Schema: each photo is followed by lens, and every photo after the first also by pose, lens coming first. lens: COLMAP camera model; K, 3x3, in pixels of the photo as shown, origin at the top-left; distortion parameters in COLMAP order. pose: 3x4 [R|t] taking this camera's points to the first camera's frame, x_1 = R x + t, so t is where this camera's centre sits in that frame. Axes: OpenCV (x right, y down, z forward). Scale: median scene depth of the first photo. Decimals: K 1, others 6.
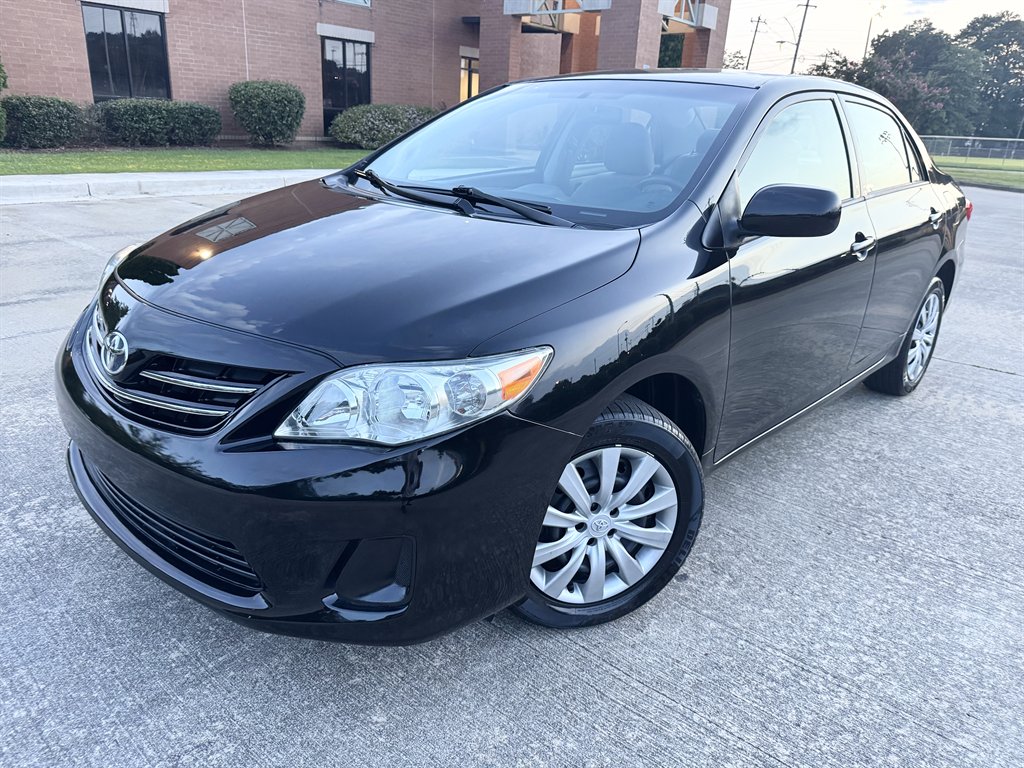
lens RADIAL K [[733.2, 0, 509.5], [0, 733.2, 382.7], [0, 0, 1]] dist [-0.001000, -0.007787]
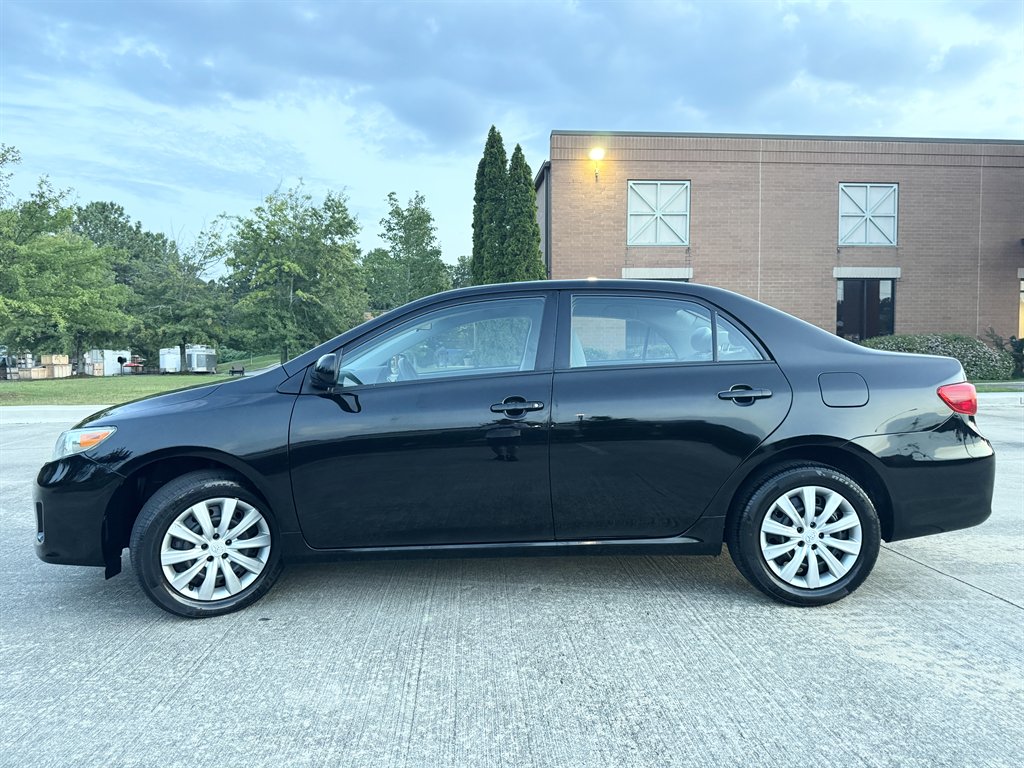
lens RADIAL K [[719.9, 0, 511.3], [0, 719.9, 396.7], [0, 0, 1]] dist [0.026875, -0.038515]
pose [[0.693526, -0.011227, -0.720344, 1.266350], [-0.200948, 0.957181, -0.208385, 0.036452], [0.691840, 0.289272, 0.661574, 0.211578]]
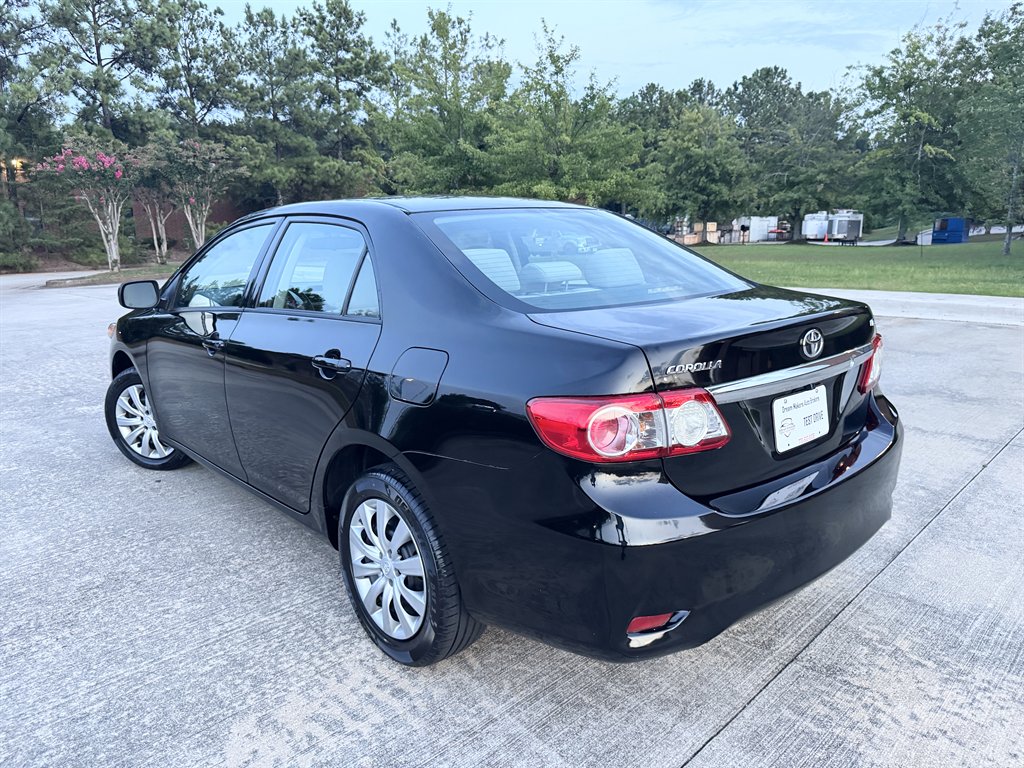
lens RADIAL K [[729.5, 0, 510.0], [0, 729.5, 387.1], [0, 0, 1]] dist [0.003189, -0.009900]
pose [[-0.102860, 0.169222, -0.980196, 1.534523], [-0.320468, 0.927242, 0.193709, -0.483537], [0.941658, 0.334046, -0.041146, 1.461301]]
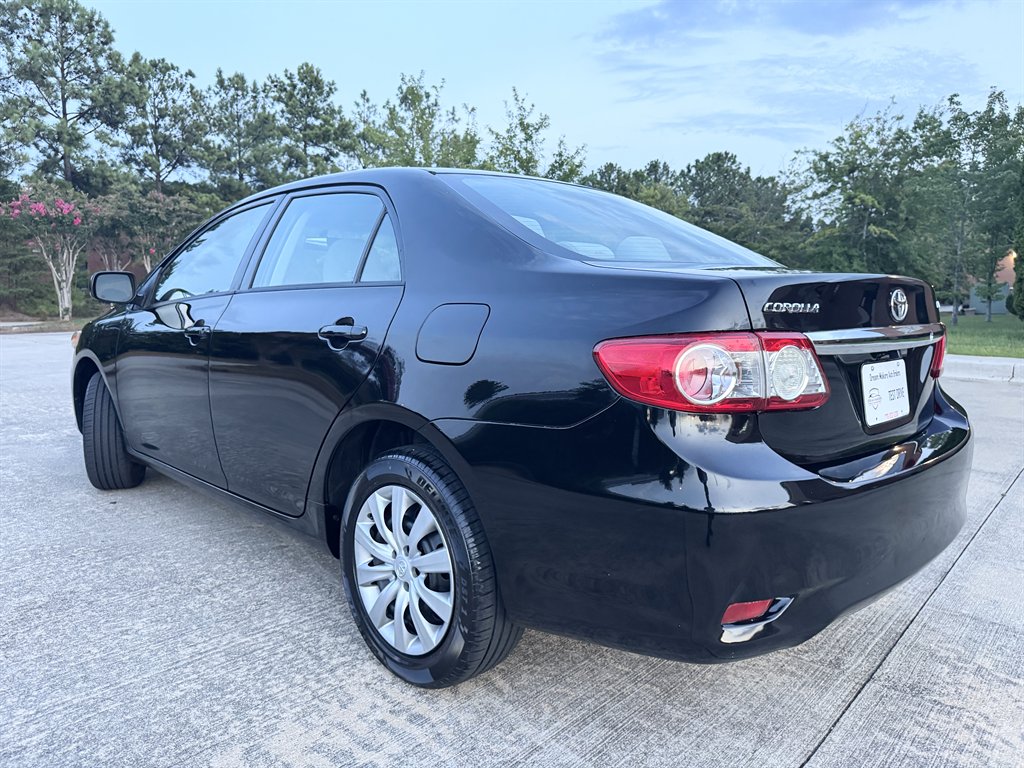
lens RADIAL K [[730.5, 0, 513.4], [0, 730.5, 380.6], [0, 0, 1]] dist [-0.000880, -0.004992]
pose [[-0.041659, 0.066106, -0.996943, 1.453541], [-0.345129, 0.935436, 0.076449, -0.345417], [0.937630, 0.347259, -0.016154, 1.411717]]
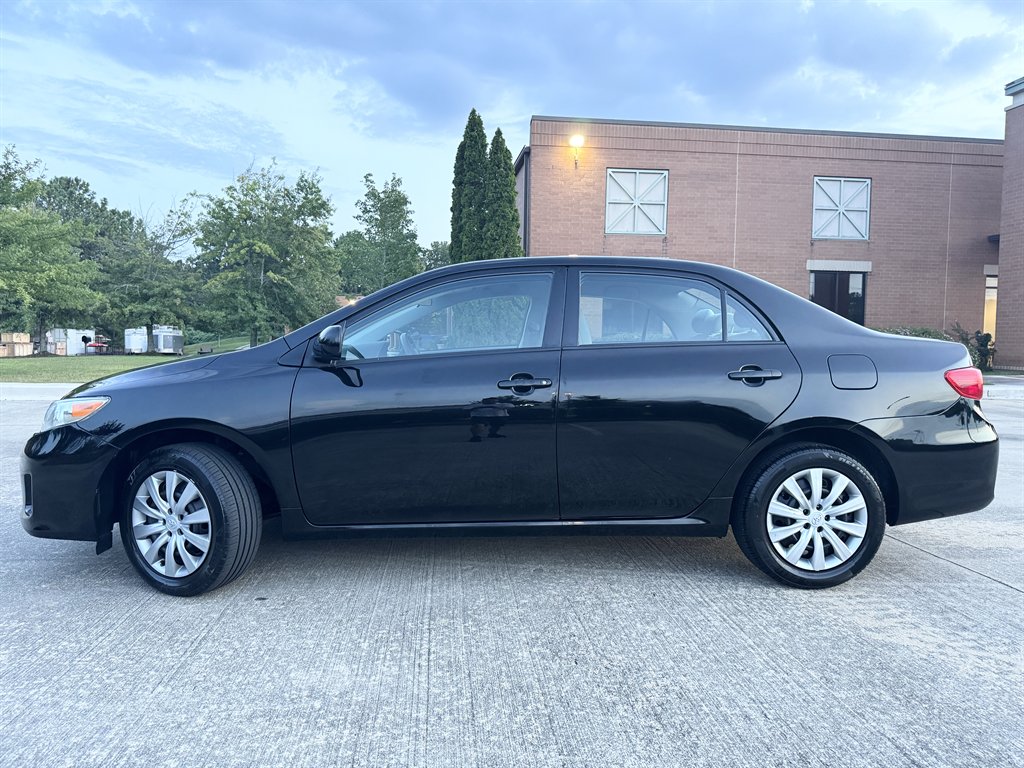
lens RADIAL K [[718.8, 0, 509.3], [0, 718.8, 390.6], [0, 0, 1]] dist [0.025879, -0.037393]
pose [[0.720829, 0.006362, -0.693084, 1.205378], [-0.208118, 0.955802, -0.207677, 0.059089], [0.661129, 0.293943, 0.690294, 0.195787]]
